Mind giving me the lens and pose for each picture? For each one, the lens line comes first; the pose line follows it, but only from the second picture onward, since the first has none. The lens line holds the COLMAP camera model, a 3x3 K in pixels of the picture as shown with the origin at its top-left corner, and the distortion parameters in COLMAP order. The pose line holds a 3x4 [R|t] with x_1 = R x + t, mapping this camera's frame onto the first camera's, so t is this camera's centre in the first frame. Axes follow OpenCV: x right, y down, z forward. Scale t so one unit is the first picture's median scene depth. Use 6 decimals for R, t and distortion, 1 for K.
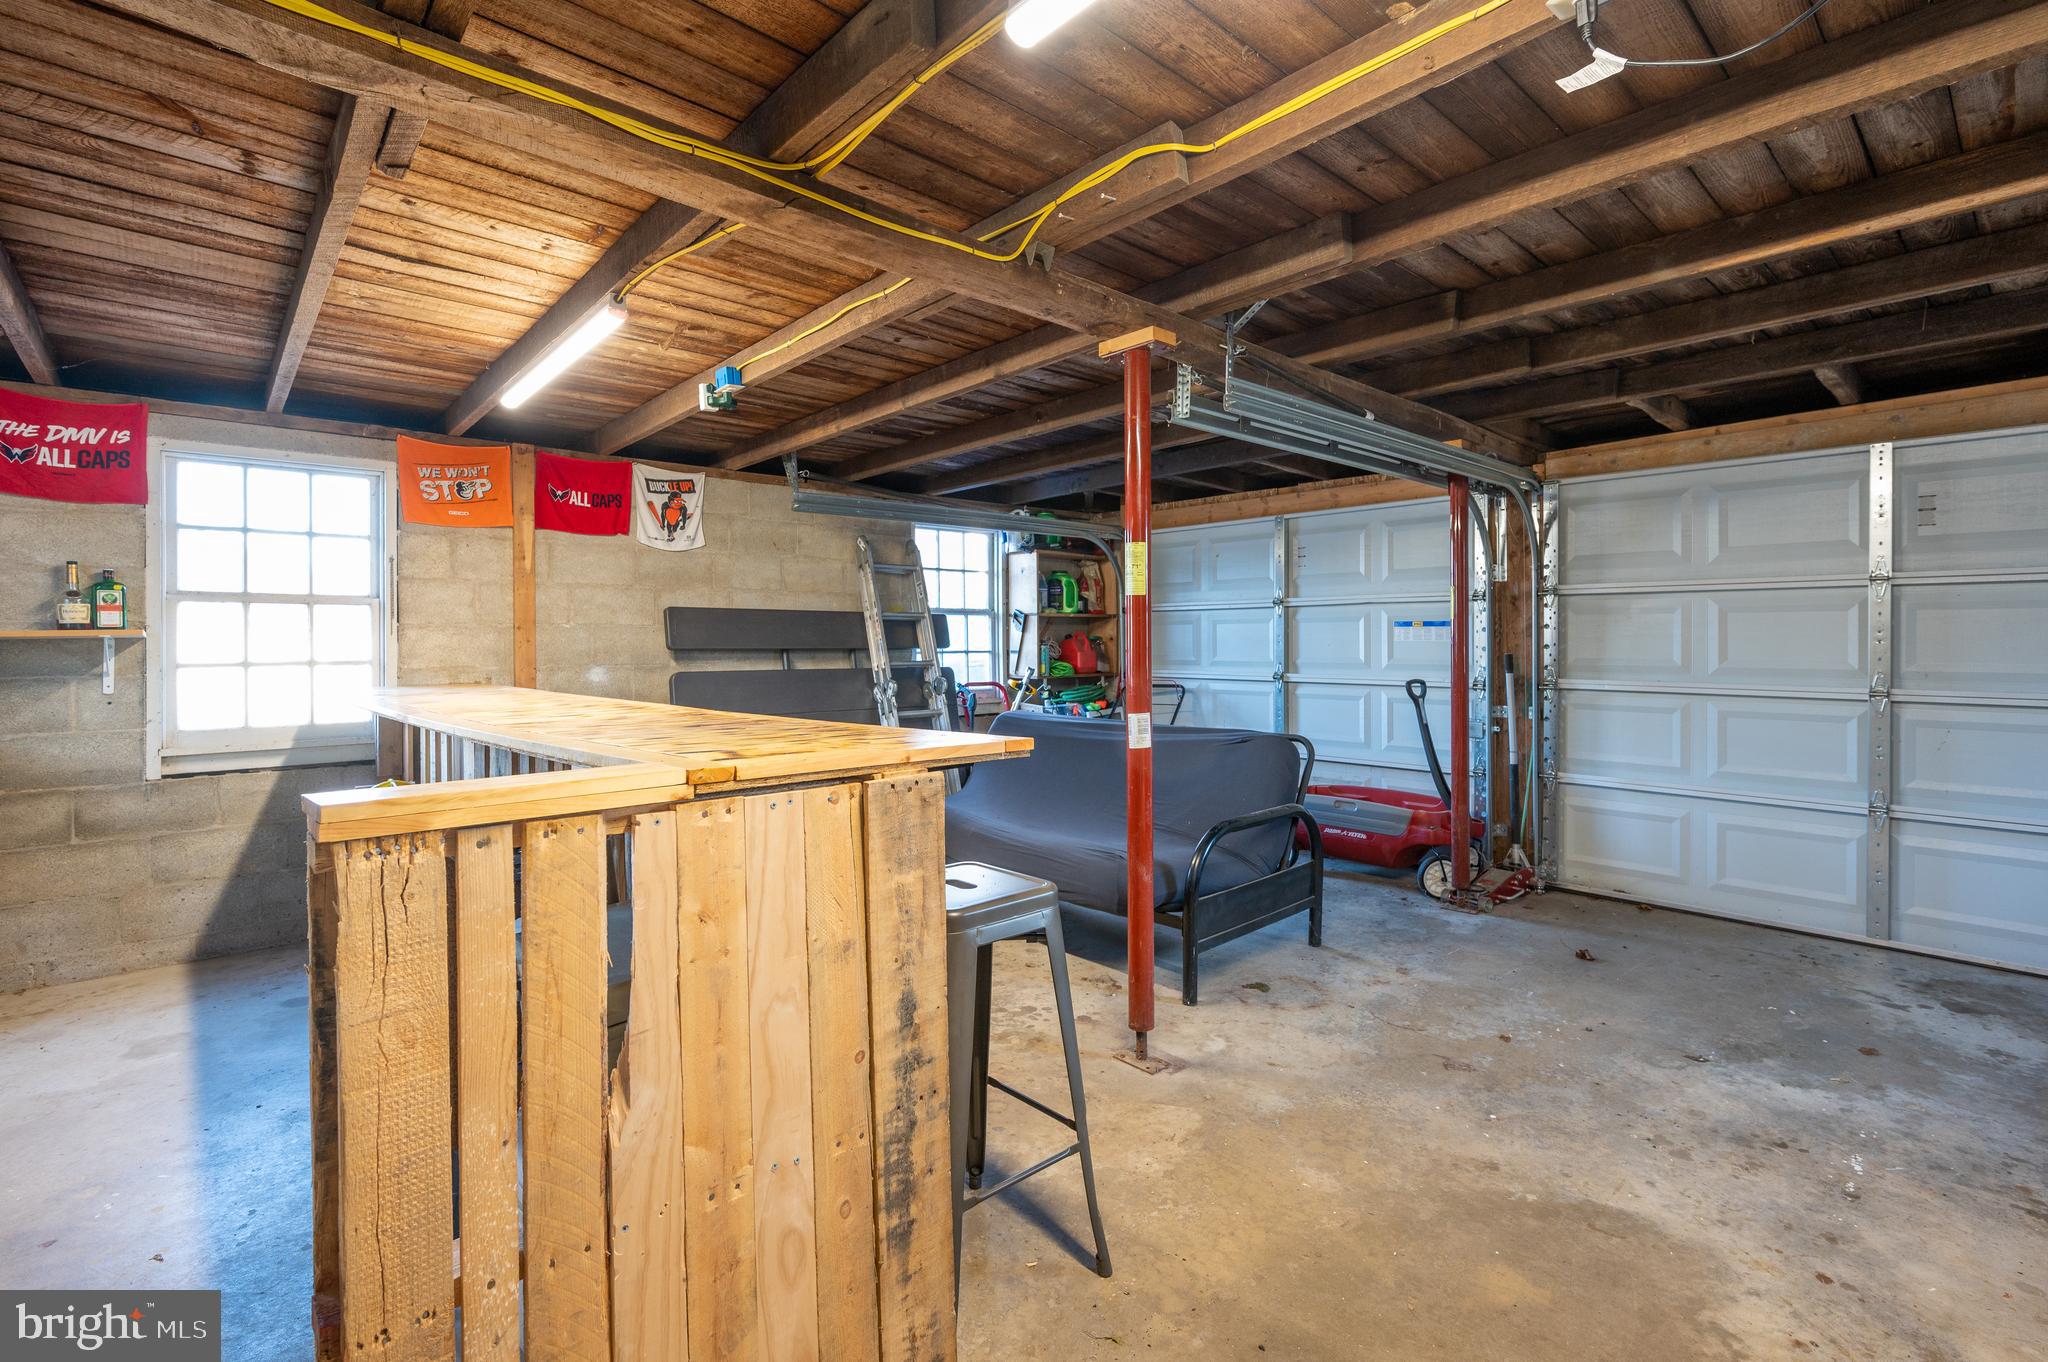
lens RADIAL K [[926.1, 0, 1033.5], [0, 926.1, 646.4], [0, 0, 1]] dist [0.000344, 0.000075]
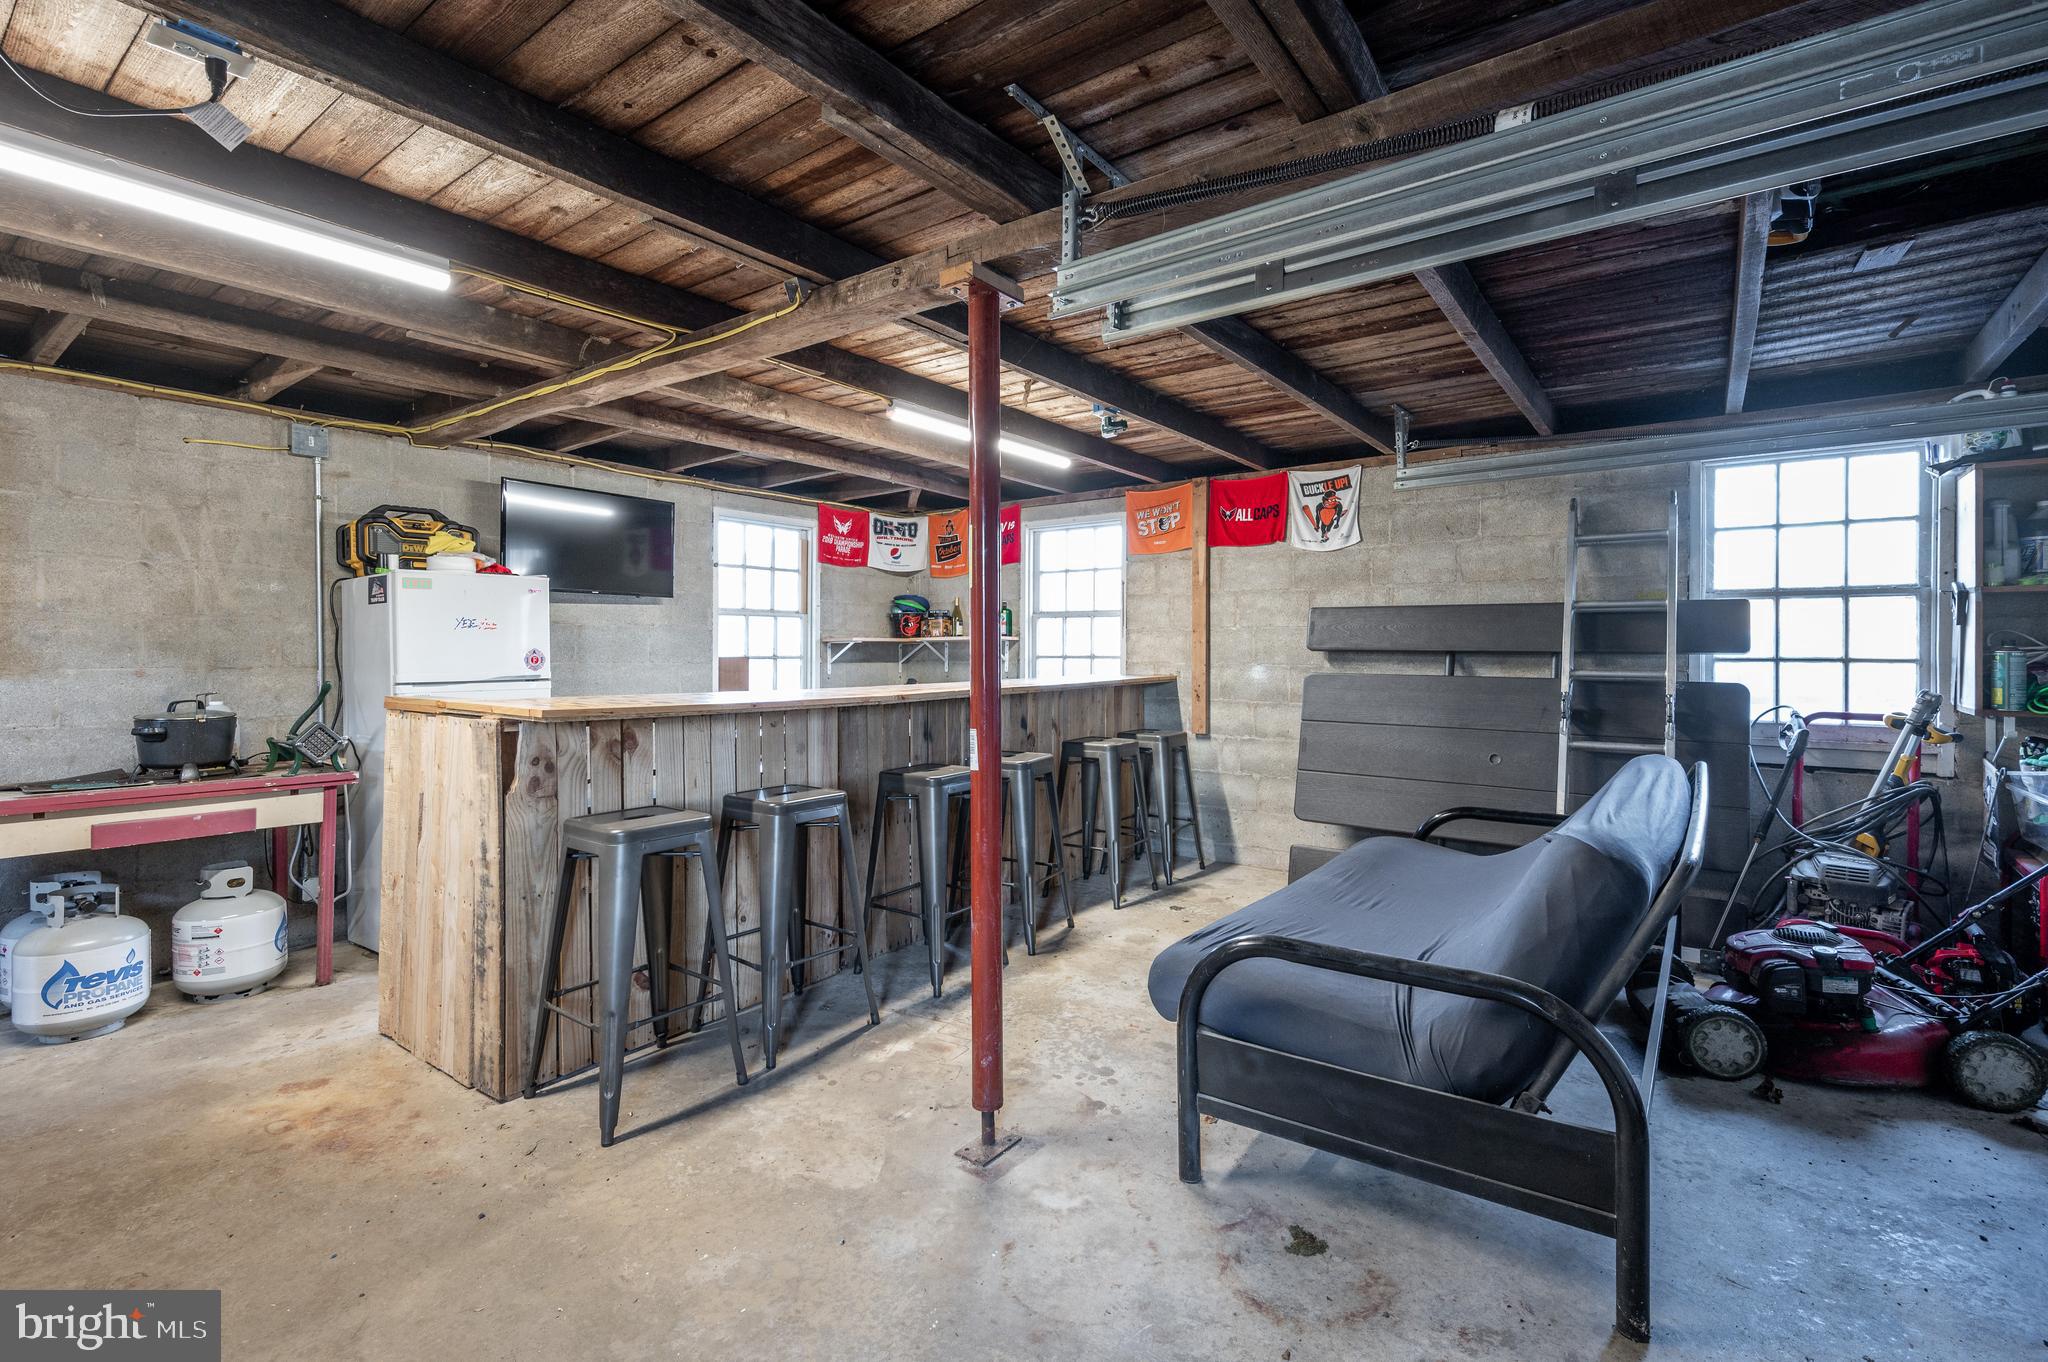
lens RADIAL K [[926.1, 0, 1024.3], [0, 926.1, 669.2], [0, 0, 1]] dist [0.000344, 0.000075]
pose [[0.189374, 0.030222, -0.981440, 0.560981], [-0.003716, 0.999541, 0.030062, -0.005777], [0.981898, -0.002046, 0.189399, 0.525367]]
